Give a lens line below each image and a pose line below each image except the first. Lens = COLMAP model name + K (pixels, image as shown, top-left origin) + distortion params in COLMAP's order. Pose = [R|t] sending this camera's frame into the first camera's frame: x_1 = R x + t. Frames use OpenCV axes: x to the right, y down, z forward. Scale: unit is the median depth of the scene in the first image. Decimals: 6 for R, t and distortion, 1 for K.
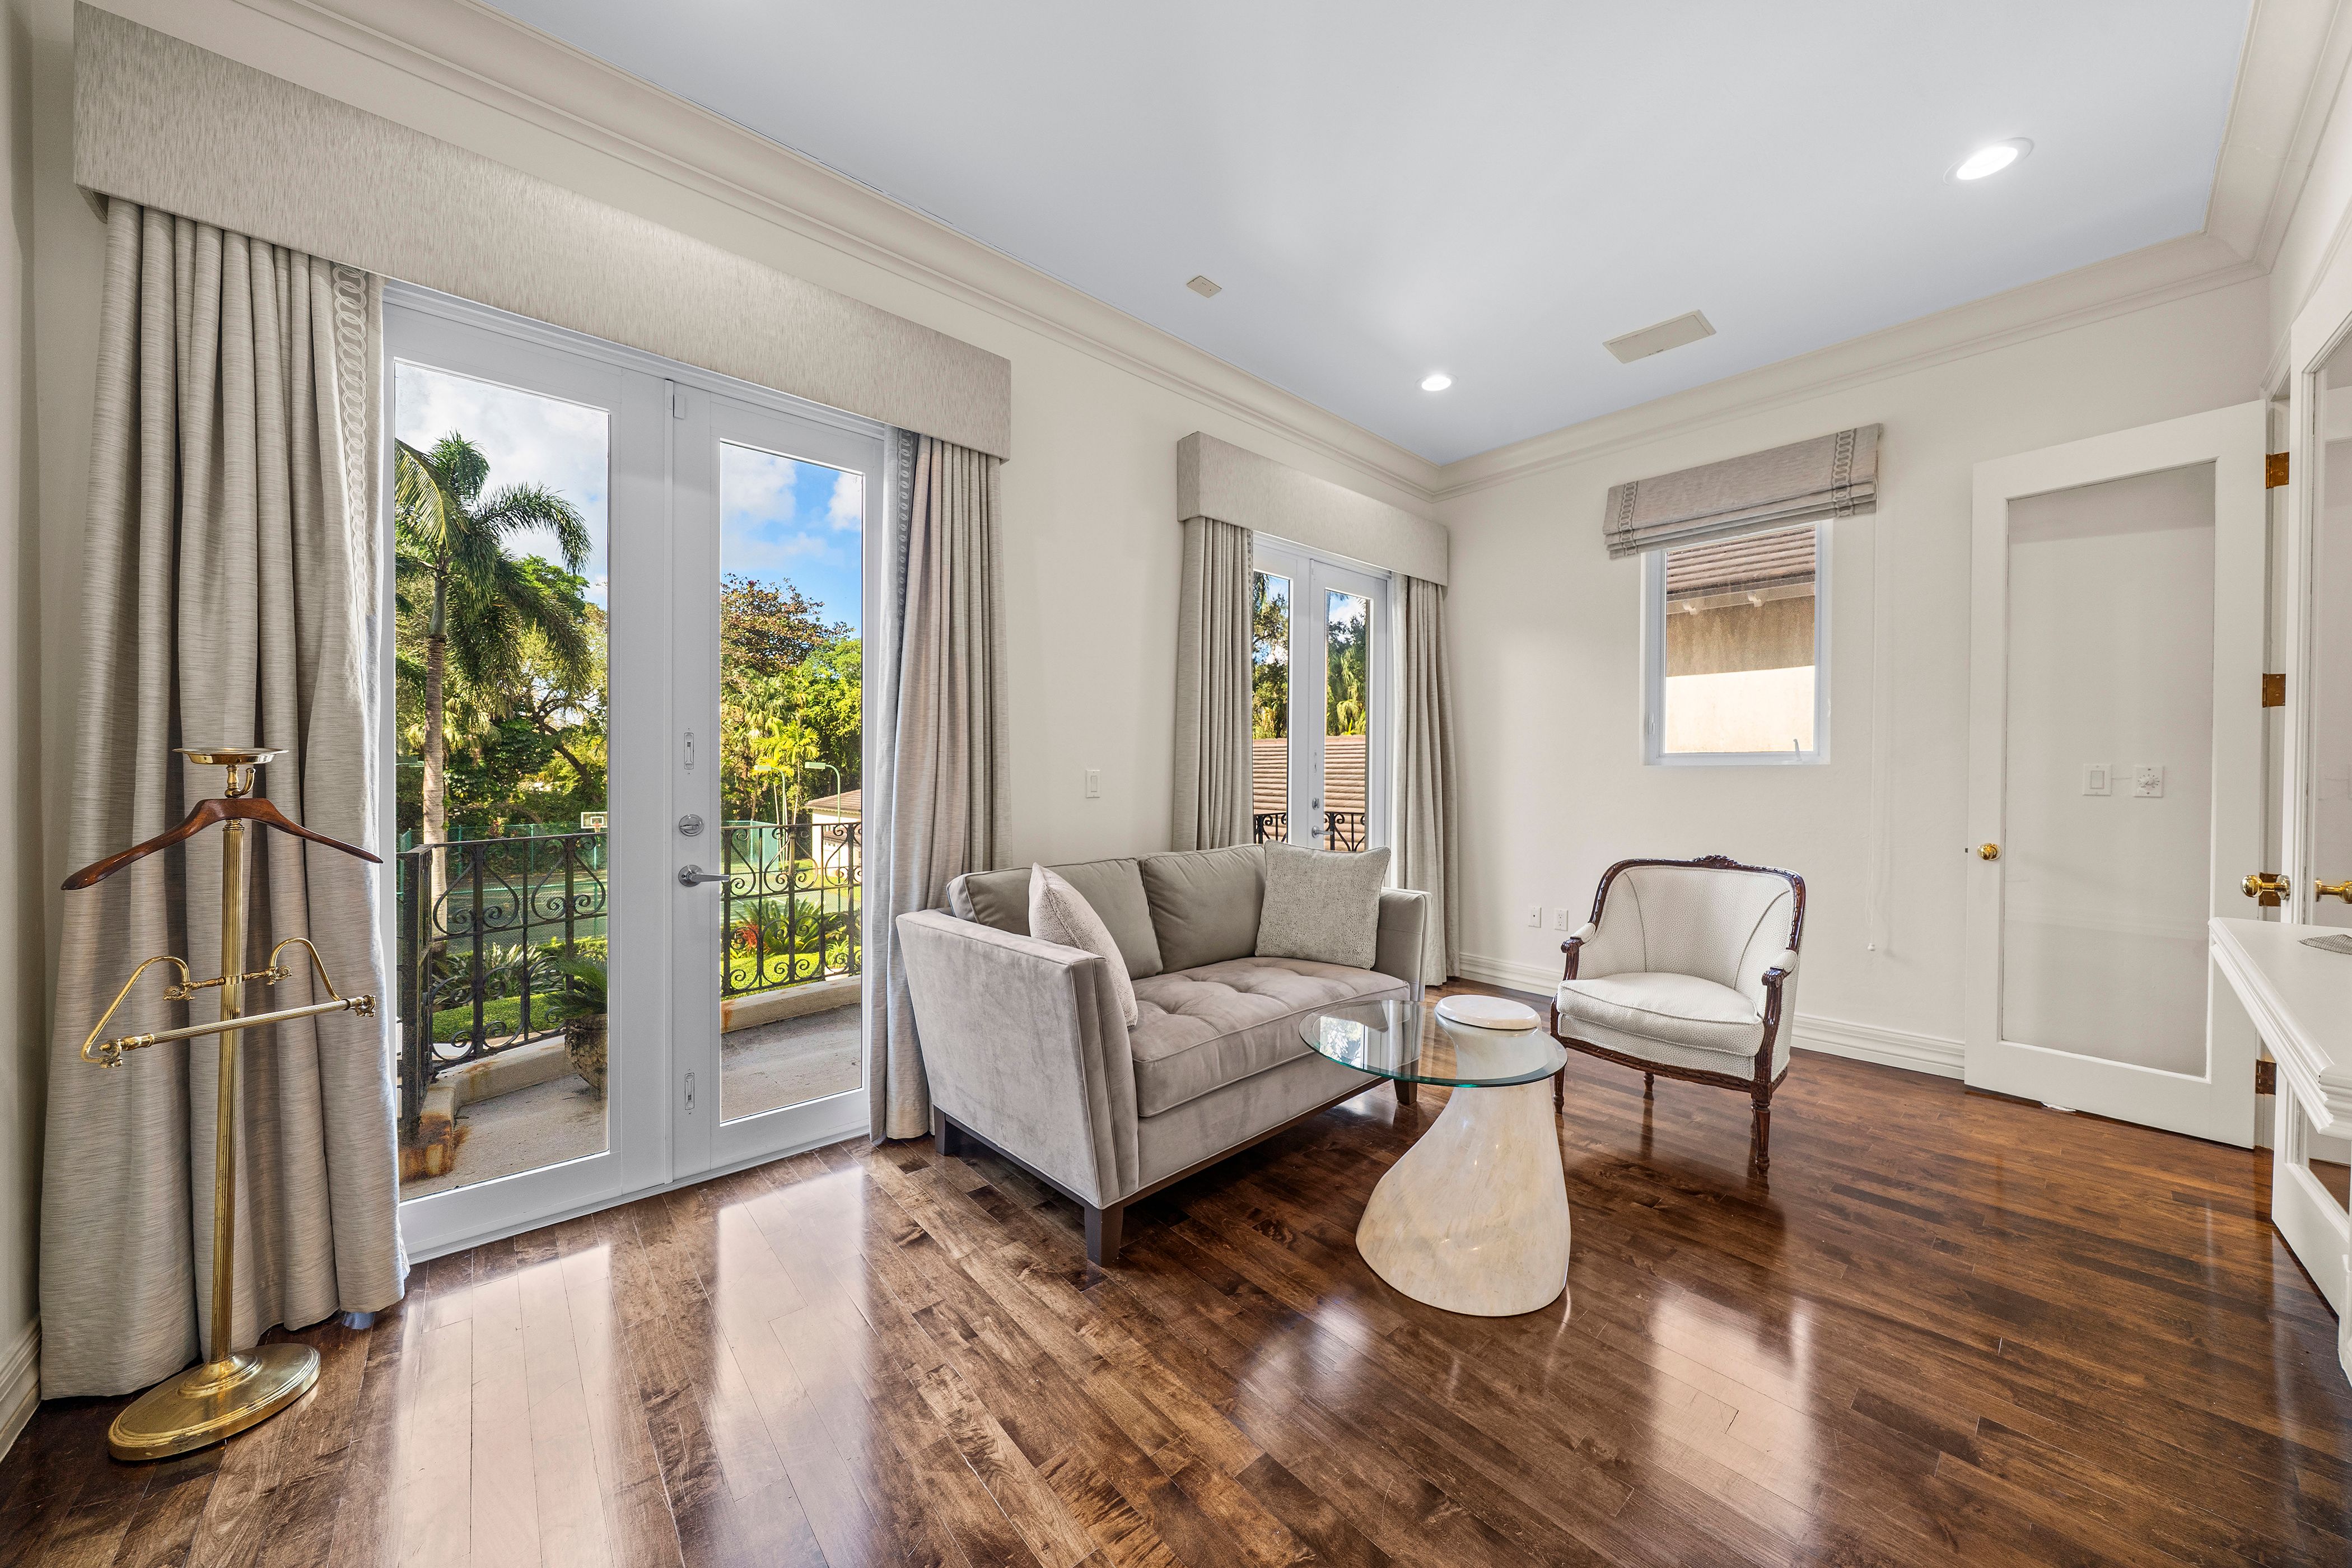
lens RADIAL K [[819.4, 0, 1176.0], [0, 819.4, 784.0], [0, 0, 1]] dist [-0.015582, 0.004176]
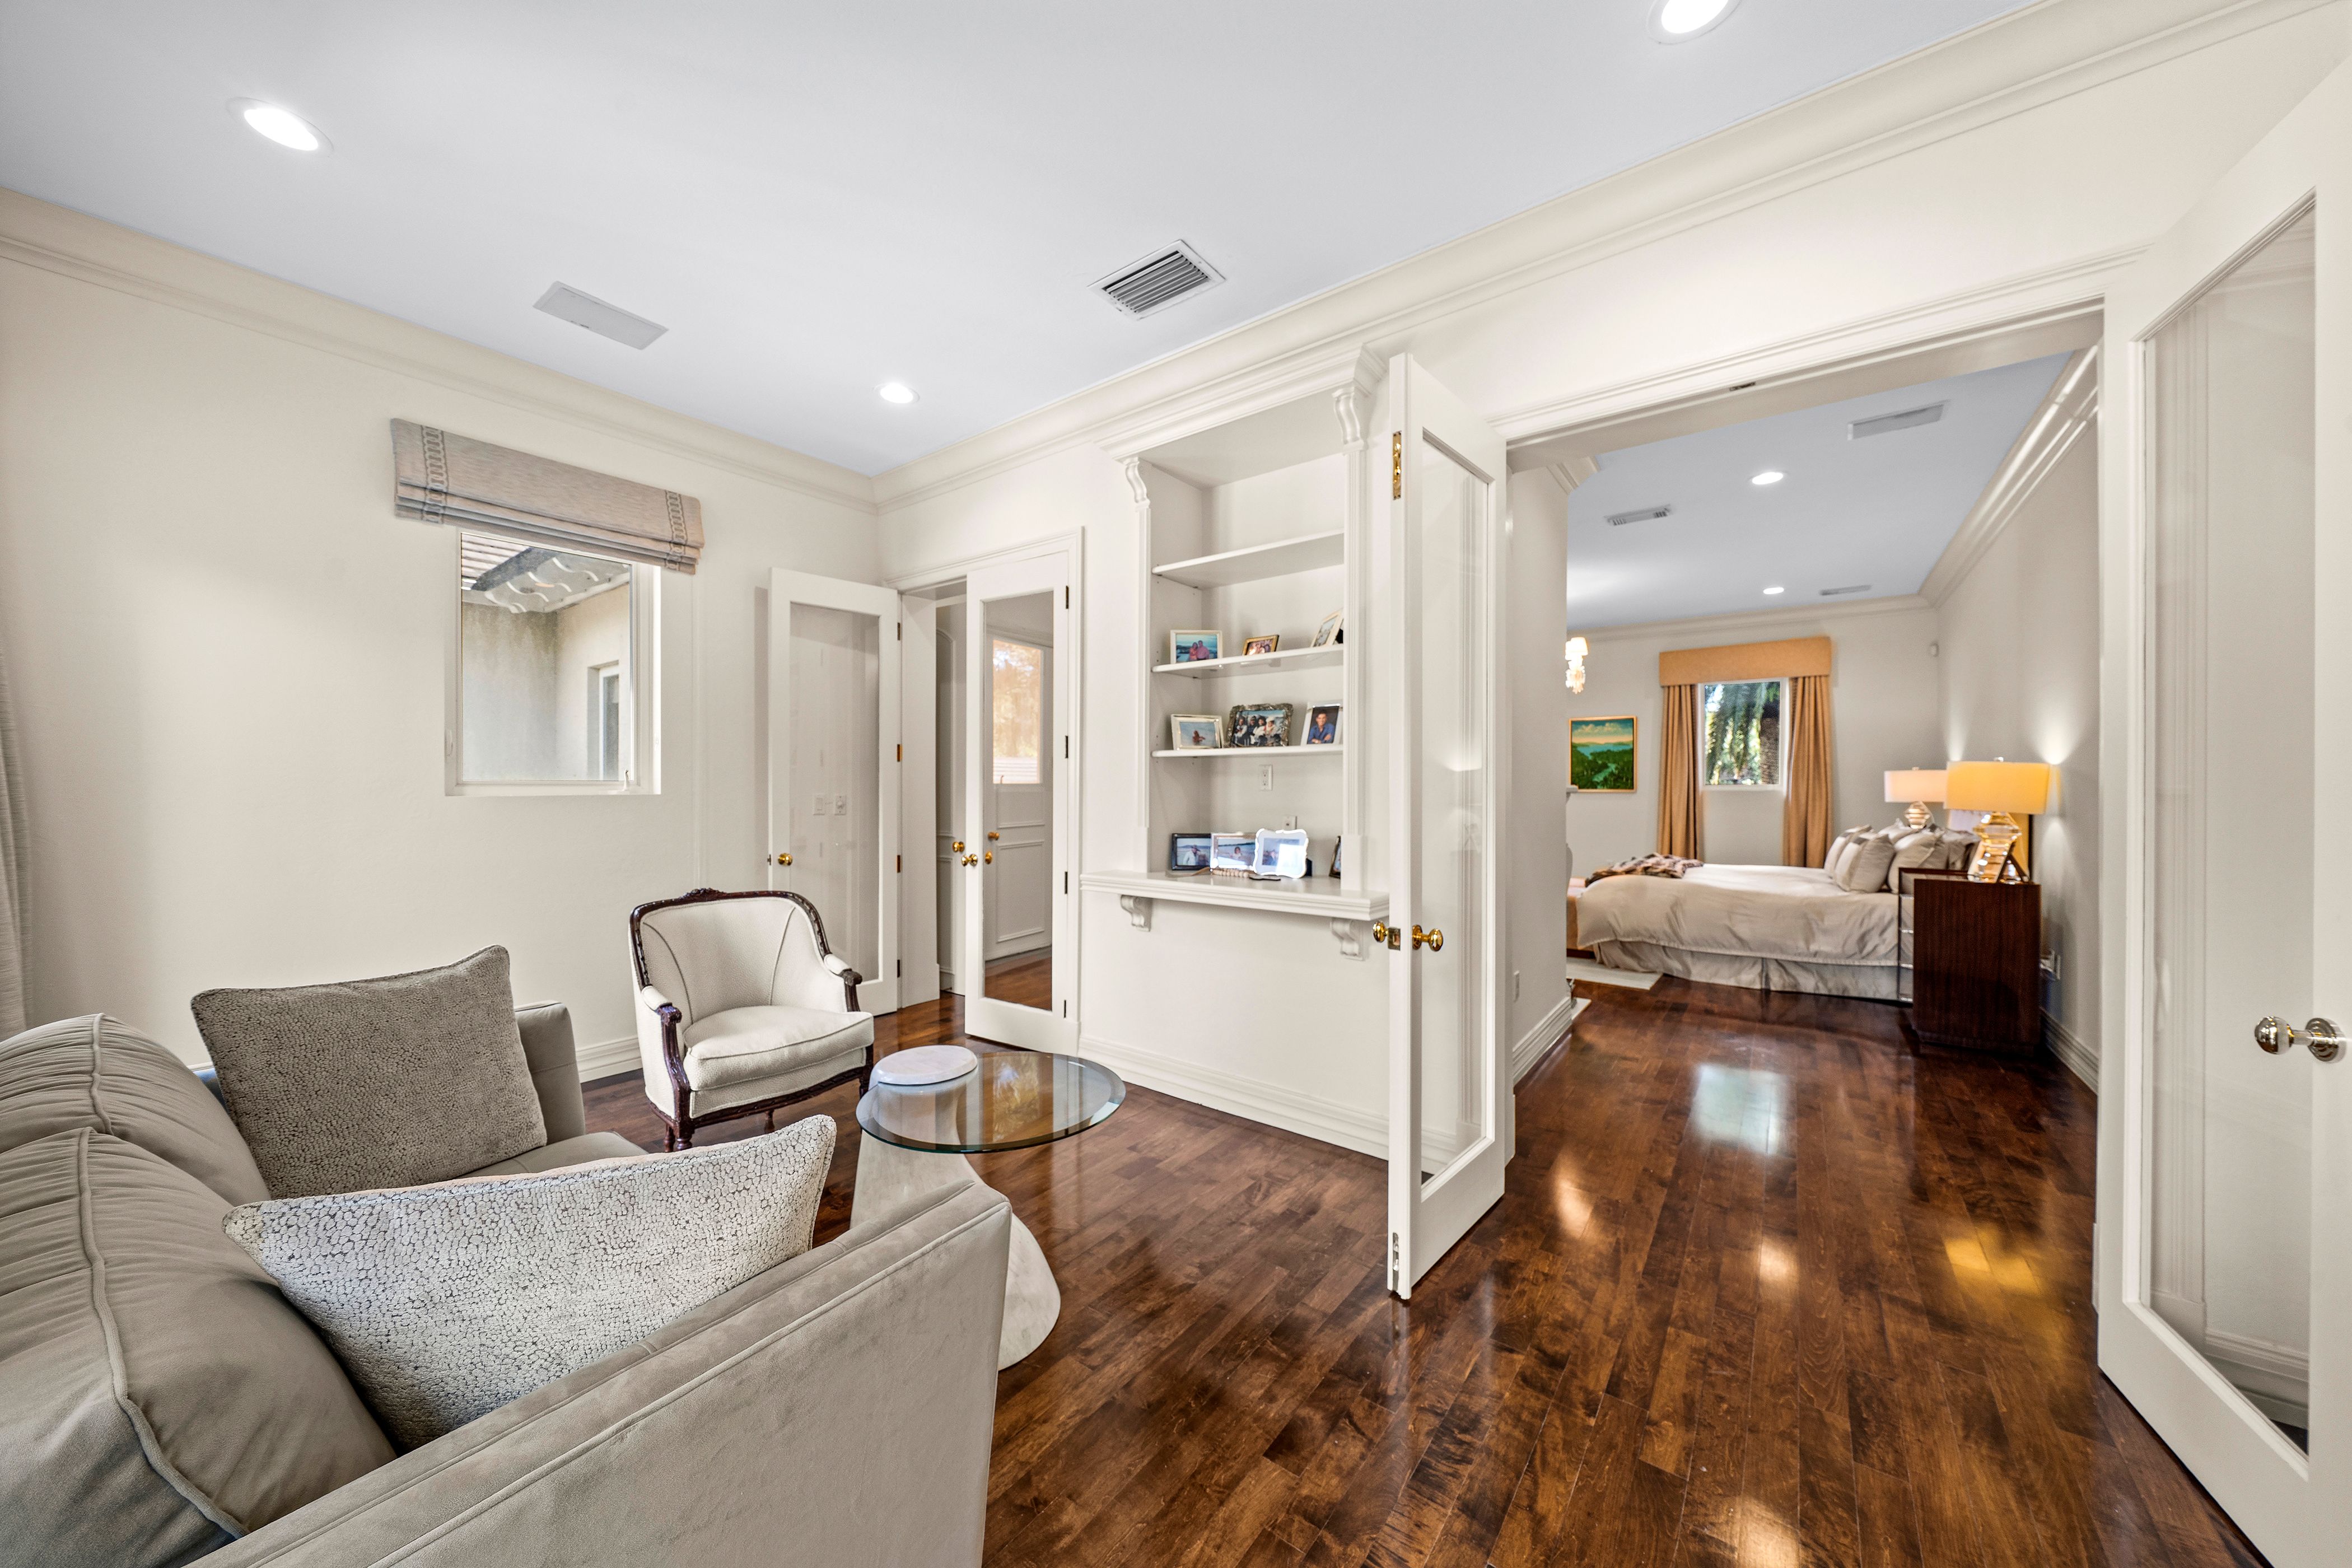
lens RADIAL K [[819.4, 0, 1176.0], [0, 819.4, 784.0], [0, 0, 1]] dist [-0.015582, 0.004176]
pose [[-0.215098, 0.002562, 0.976589, -0.448438], [0.016295, 0.999867, 0.000966, -0.032971], [-0.976456, 0.016122, -0.215111, 0.650672]]
